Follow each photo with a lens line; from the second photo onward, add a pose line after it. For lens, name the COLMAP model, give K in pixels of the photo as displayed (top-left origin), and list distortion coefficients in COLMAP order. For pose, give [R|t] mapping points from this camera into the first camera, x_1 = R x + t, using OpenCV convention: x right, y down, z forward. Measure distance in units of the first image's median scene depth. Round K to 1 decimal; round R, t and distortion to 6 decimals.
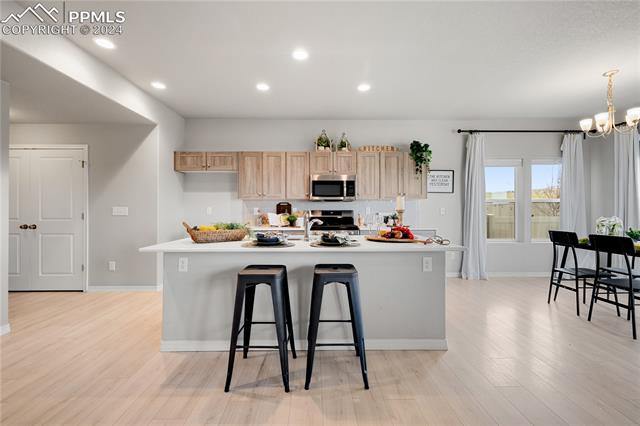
lens RADIAL K [[269.1, 0, 318.6], [0, 269.1, 209.2], [0, 0, 1]] dist [0.000988, 0.000076]
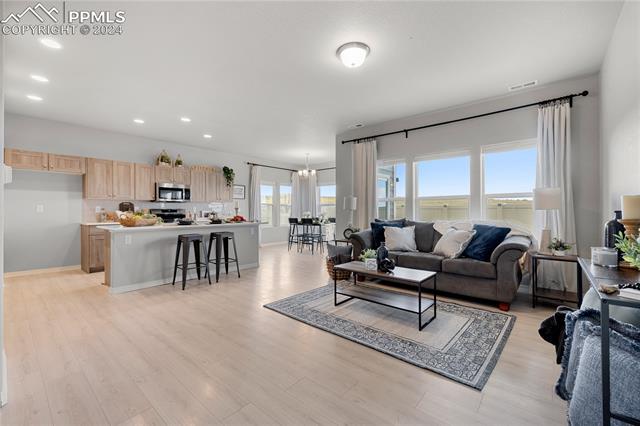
lens RADIAL K [[269.1, 0, 318.6], [0, 269.1, 209.2], [0, 0, 1]] dist [0.000988, 0.000076]
pose [[0.658783, 0.004205, 0.752321, -0.511652], [0.002127, 0.999970, -0.007452, 0.018620], [-0.752330, 0.006510, 0.658755, -0.509586]]
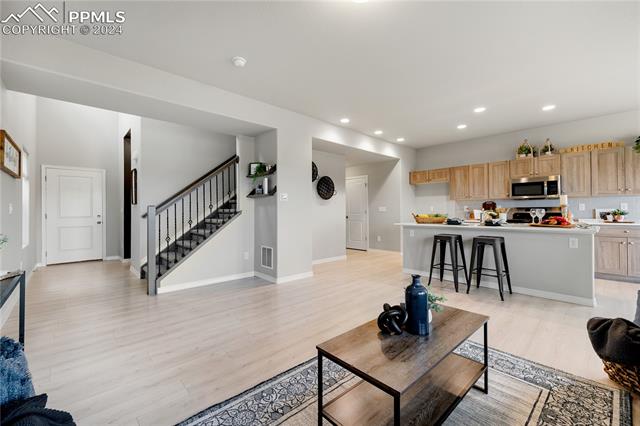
lens RADIAL K [[269.1, 0, 318.6], [0, 269.1, 209.2], [0, 0, 1]] dist [0.000988, 0.000076]
pose [[0.673164, -0.009555, -0.739431, 0.290621], [0.005477, 0.999954, -0.007935, 0.017455], [0.739472, 0.001291, 0.673186, -0.492980]]
